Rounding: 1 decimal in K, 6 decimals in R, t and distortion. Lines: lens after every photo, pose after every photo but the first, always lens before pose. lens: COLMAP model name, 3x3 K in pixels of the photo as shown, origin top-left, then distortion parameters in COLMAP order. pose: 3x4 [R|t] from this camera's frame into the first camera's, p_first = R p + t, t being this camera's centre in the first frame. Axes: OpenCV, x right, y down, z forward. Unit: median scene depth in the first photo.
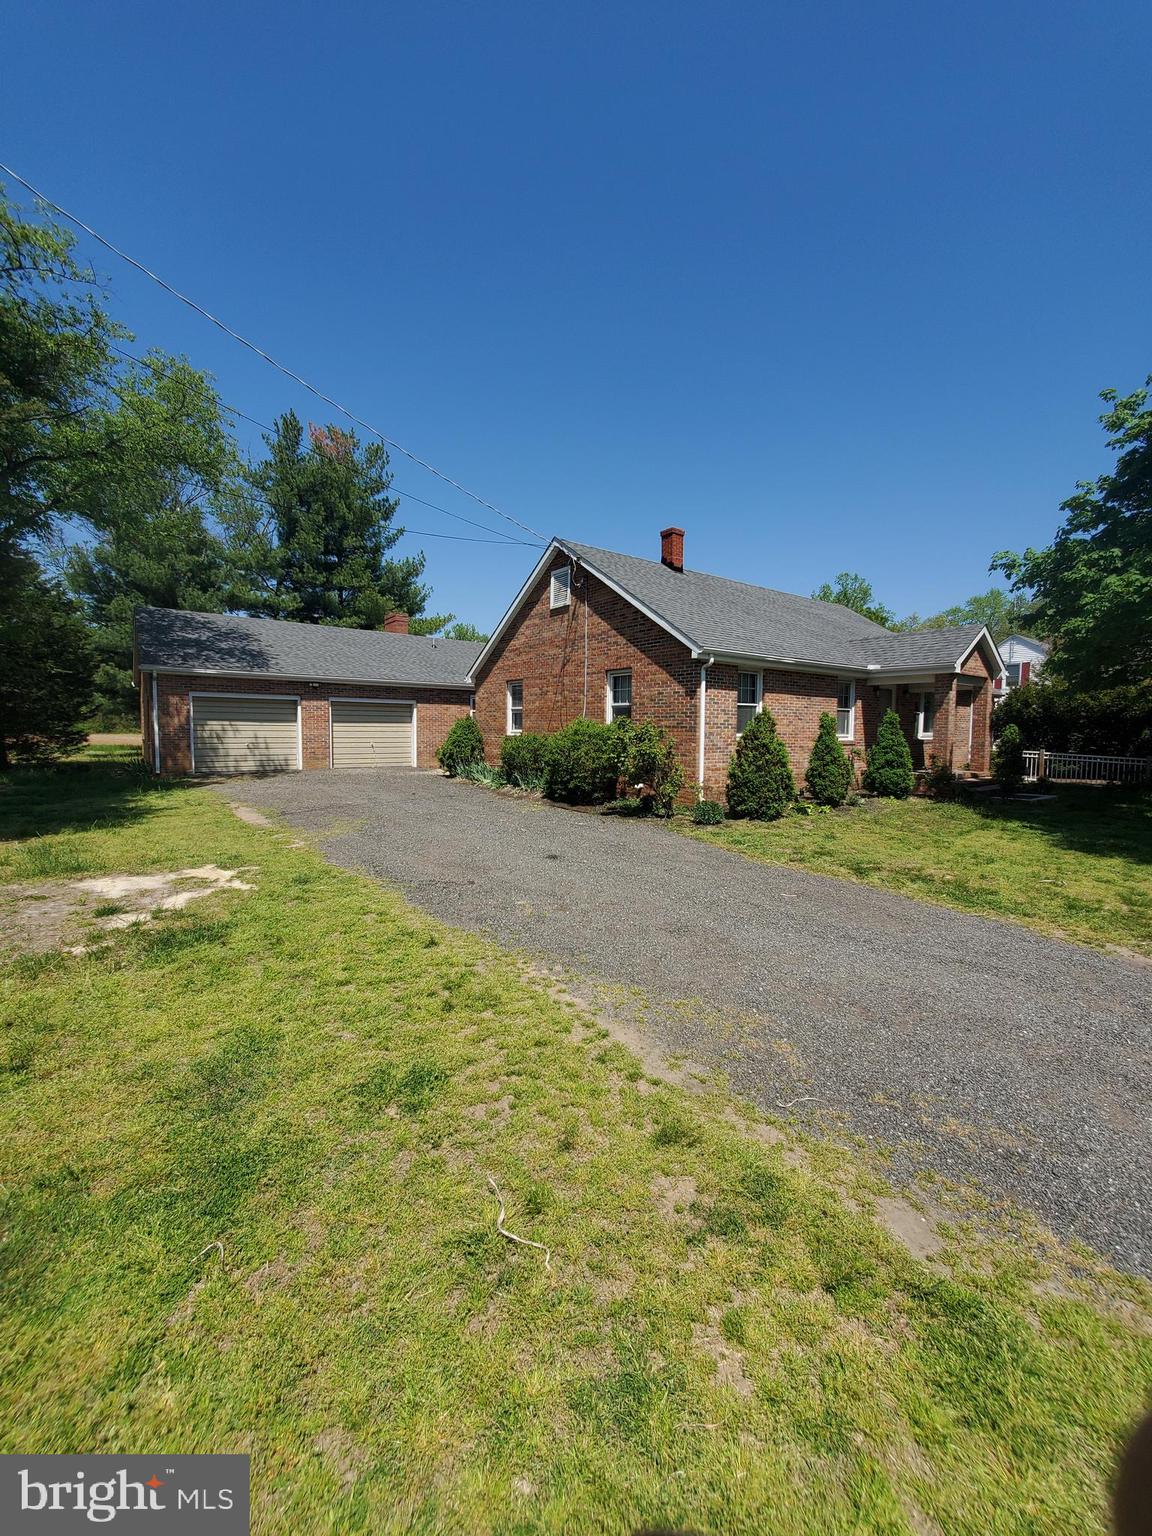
lens RADIAL K [[608.3, 0, 574.0], [0, 608.3, 764.9], [0, 0, 1]] dist [0.011792, -0.001908]
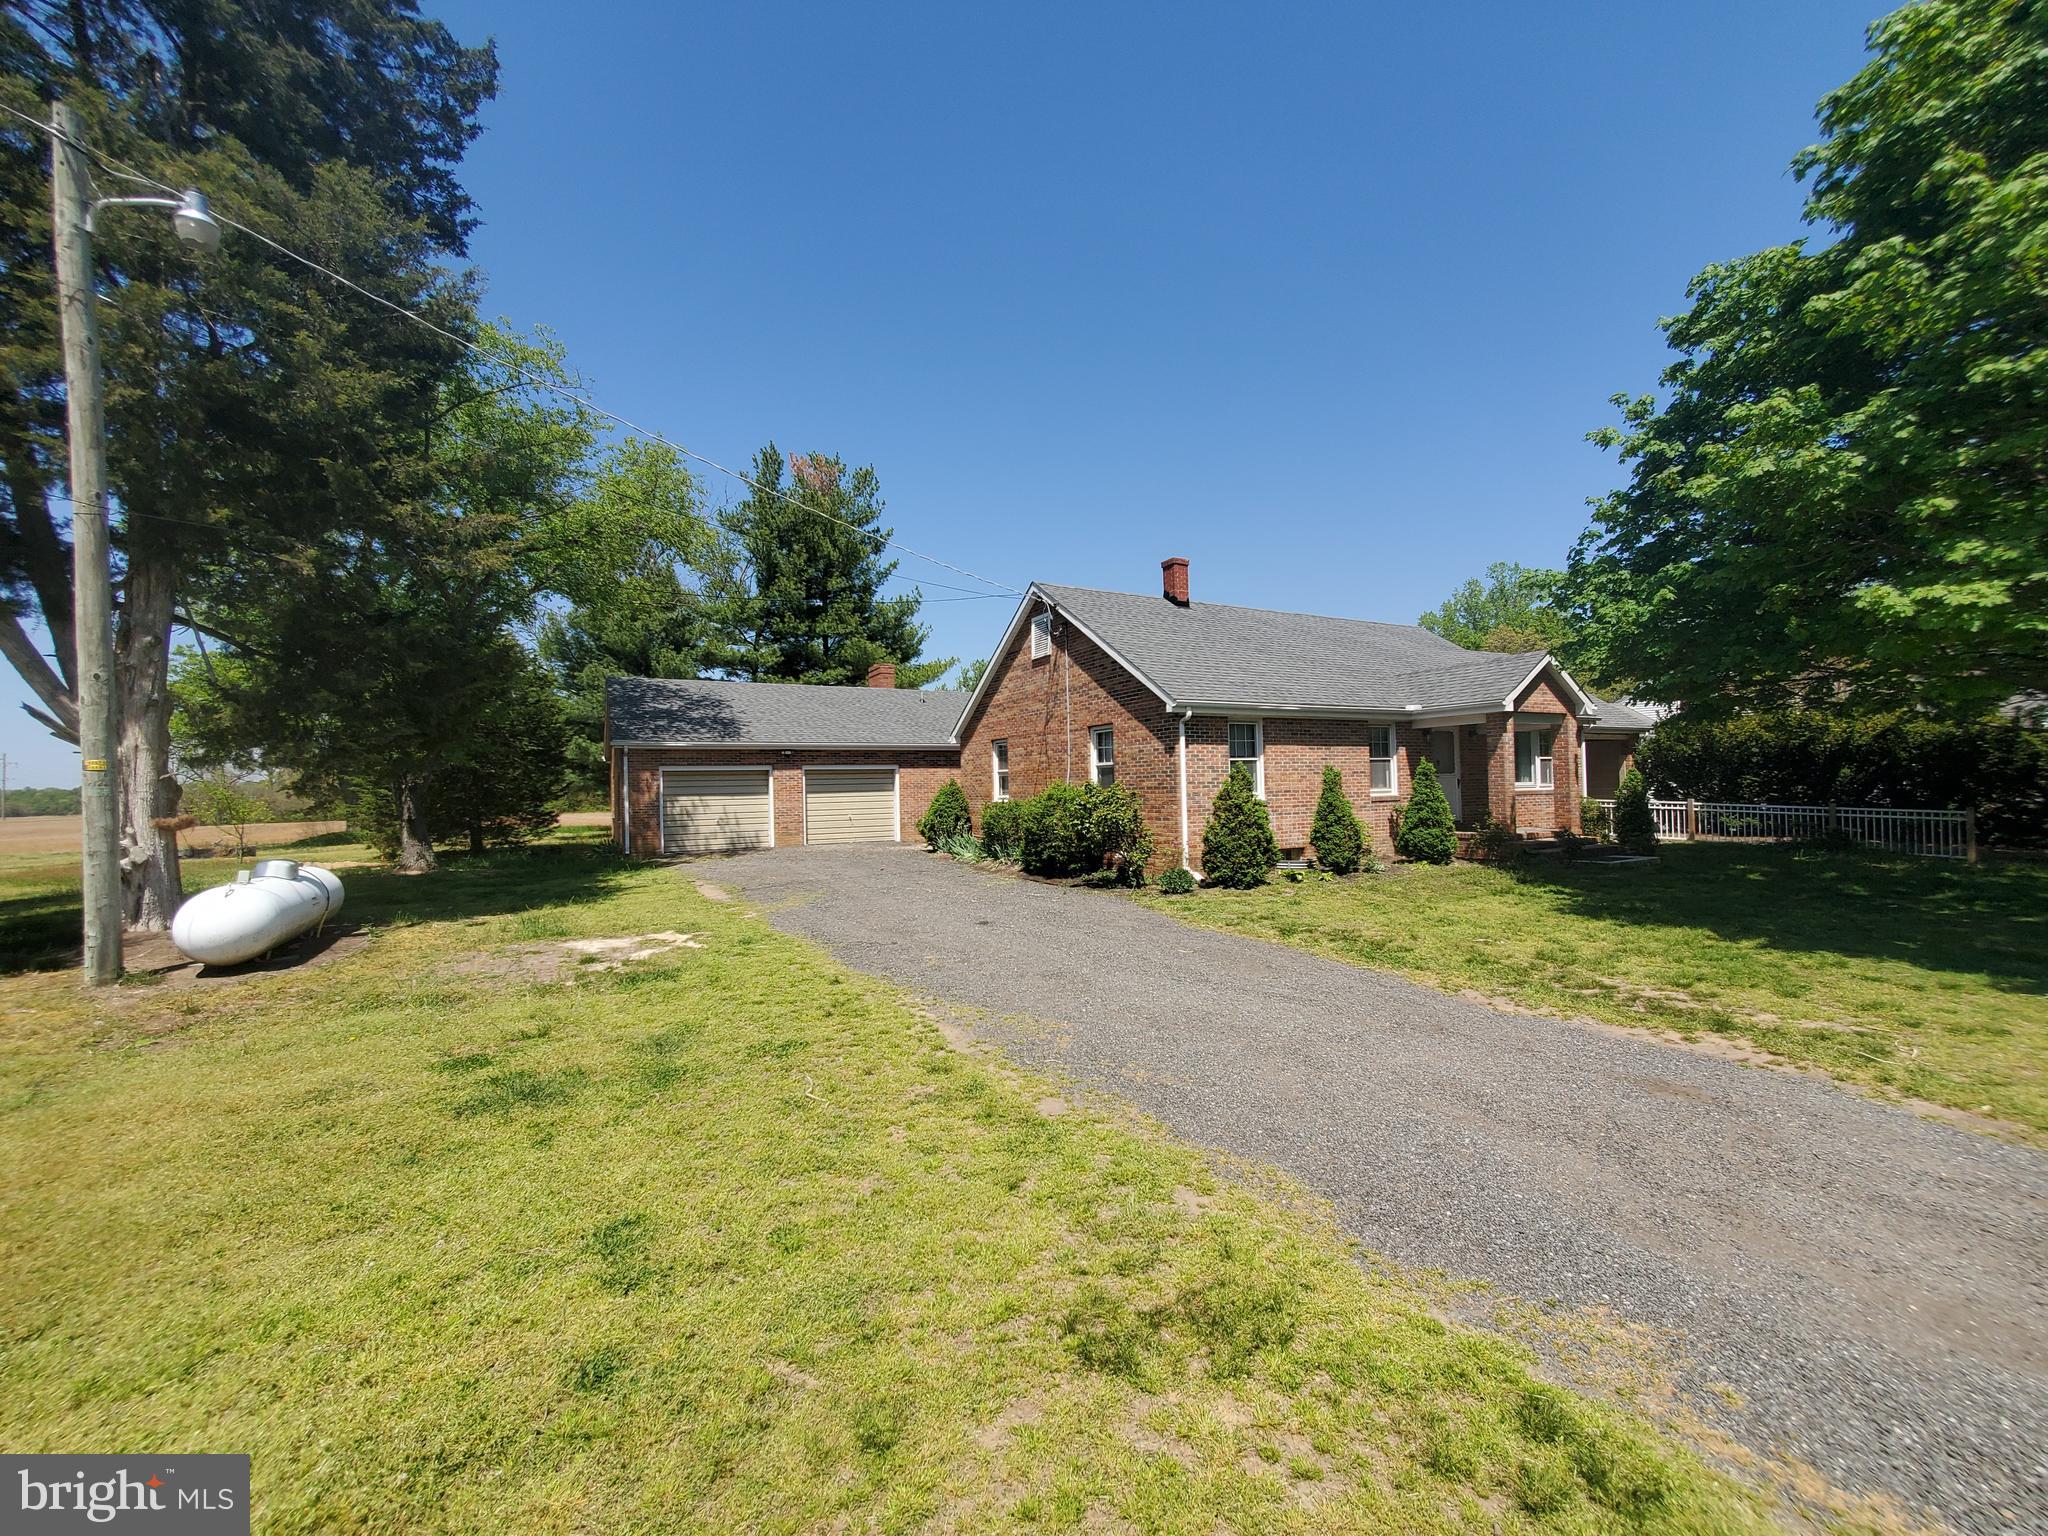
lens RADIAL K [[811.0, 0, 1019.8], [0, 811.0, 774.9], [0, 0, 1]] dist [0.011792, -0.001908]
pose [[0.988604, -0.035666, -0.146255, 0.122003], [0.024198, 0.996545, -0.079454, 0.007714], [0.148583, 0.075009, 0.986051, -0.180525]]
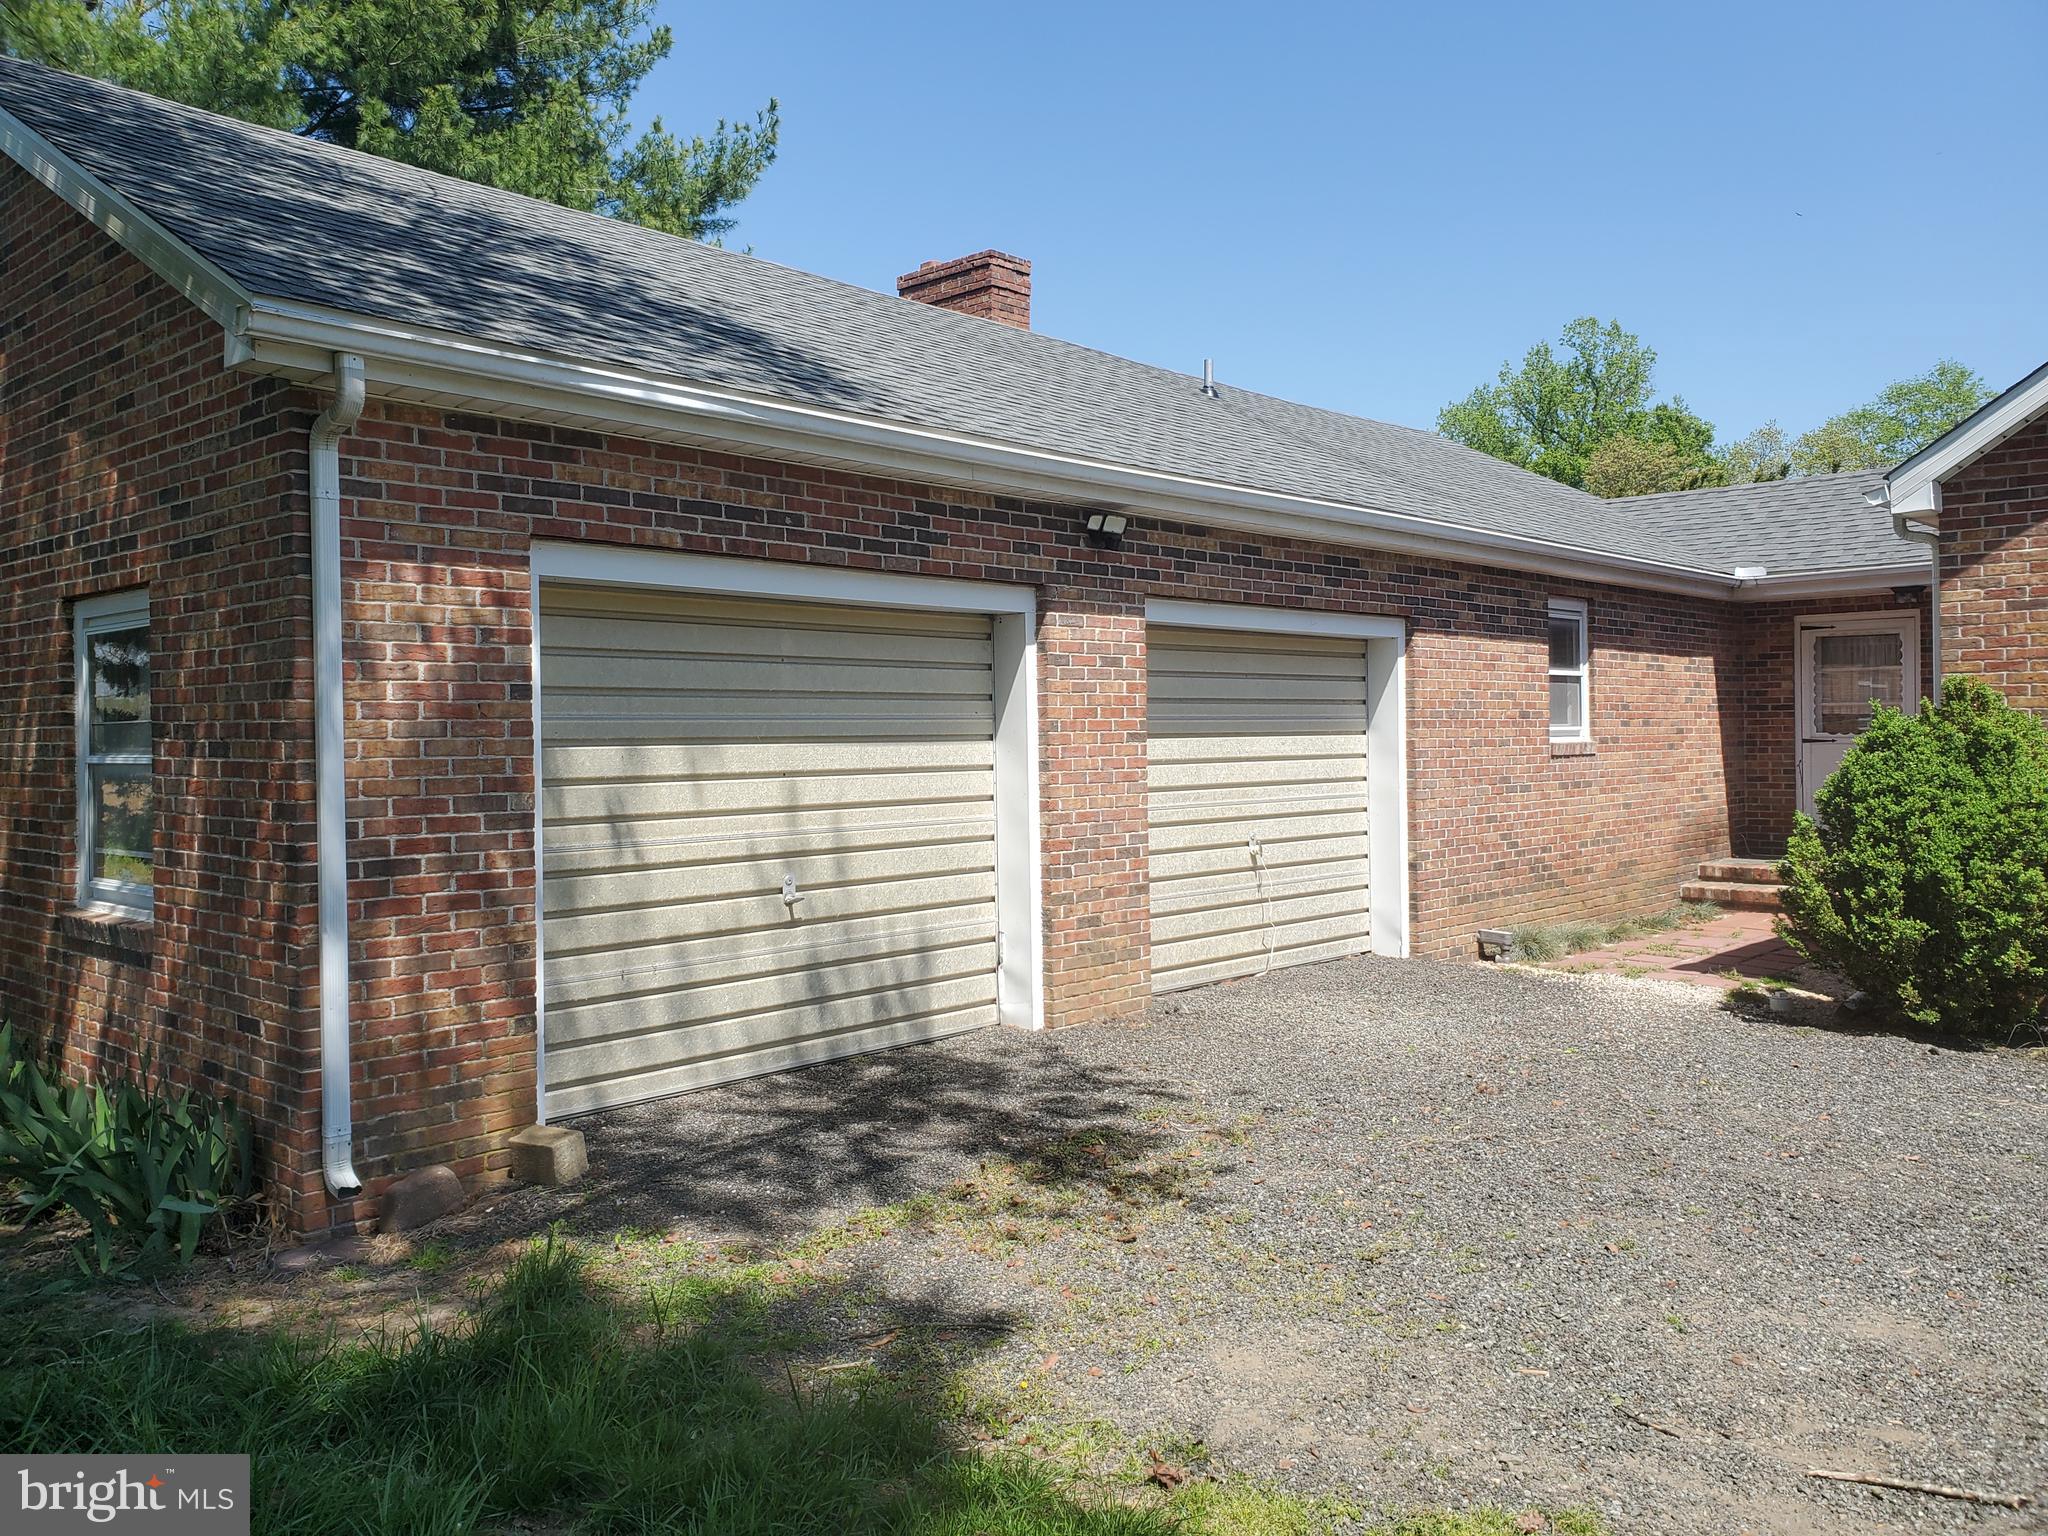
lens RADIAL K [[1537.2, 0, 1015.2], [0, 1537.2, 771.2], [0, 0, 1]] dist [0.069353, 0.000036]
pose [[0.987438, -0.005848, 0.157900, -0.695996], [0.009270, 0.999738, -0.020942, -0.066029], [-0.157736, 0.022142, 0.987233, 0.742202]]
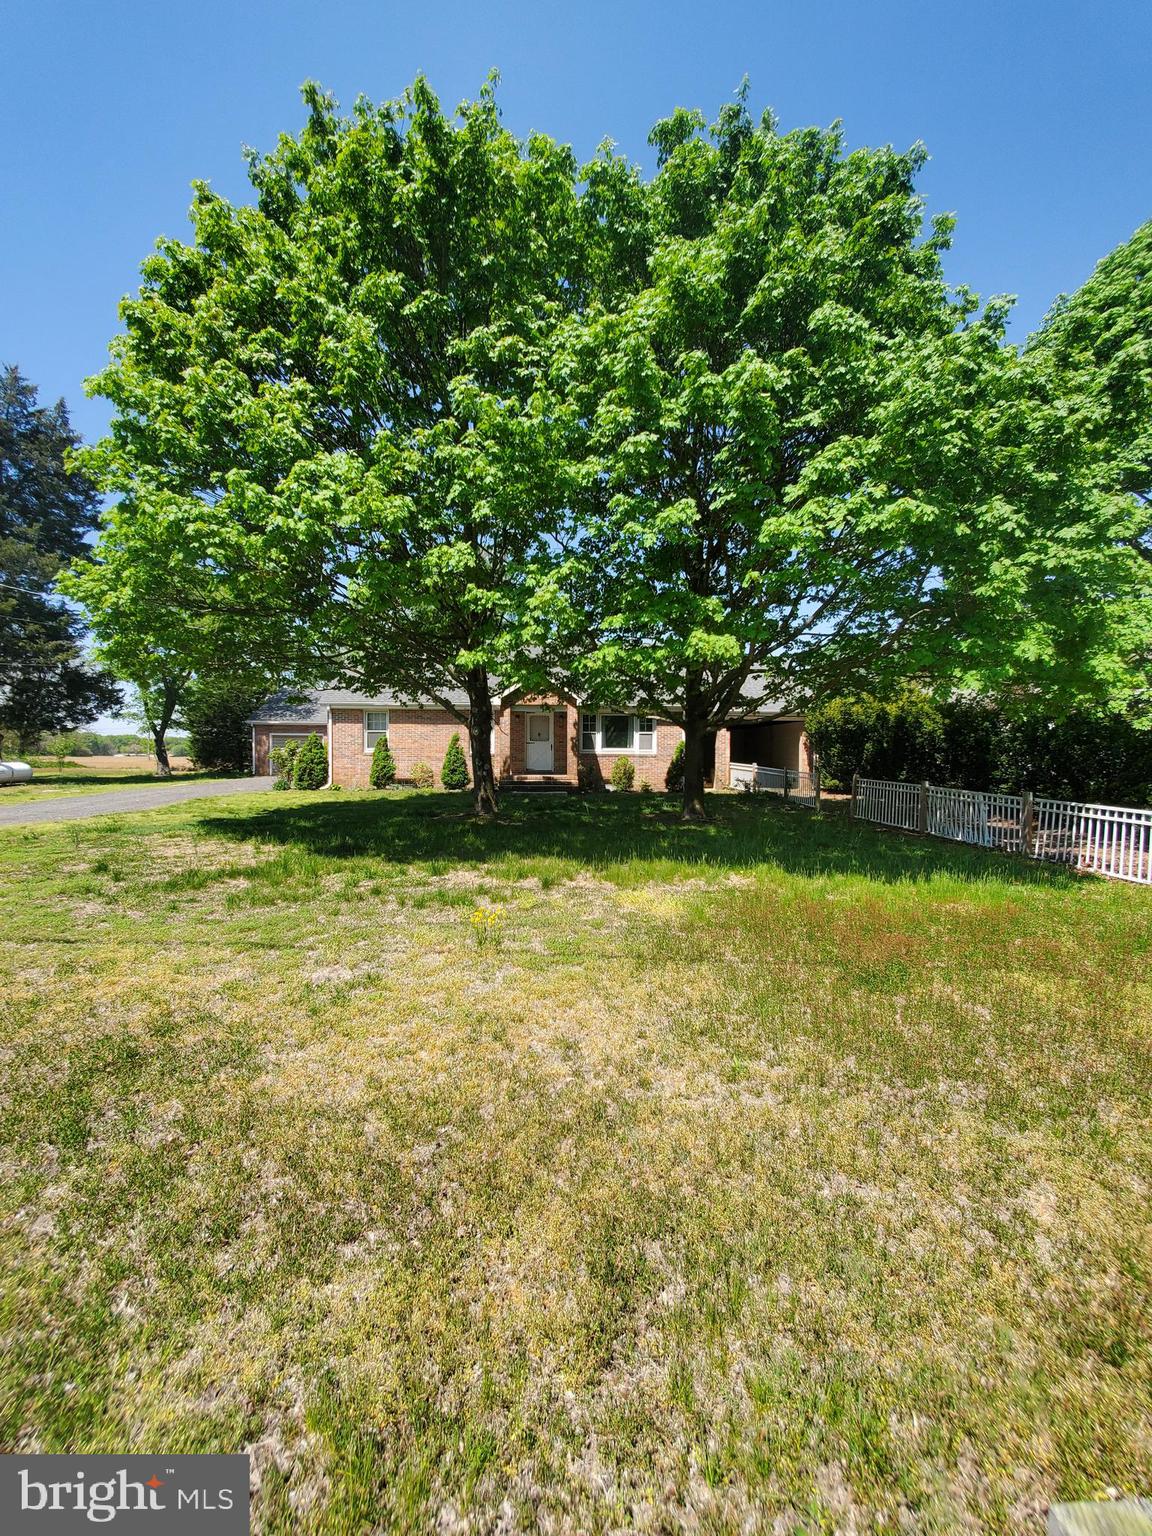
lens RADIAL K [[608.3, 0, 576.4], [0, 608.3, 769.1], [0, 0, 1]] dist [0.011792, -0.001908]
pose [[0.836353, 0.002091, -0.548188, 1.510683], [-0.029191, 0.998744, -0.040725, 0.053347], [0.547414, 0.050063, 0.835363, -0.092485]]
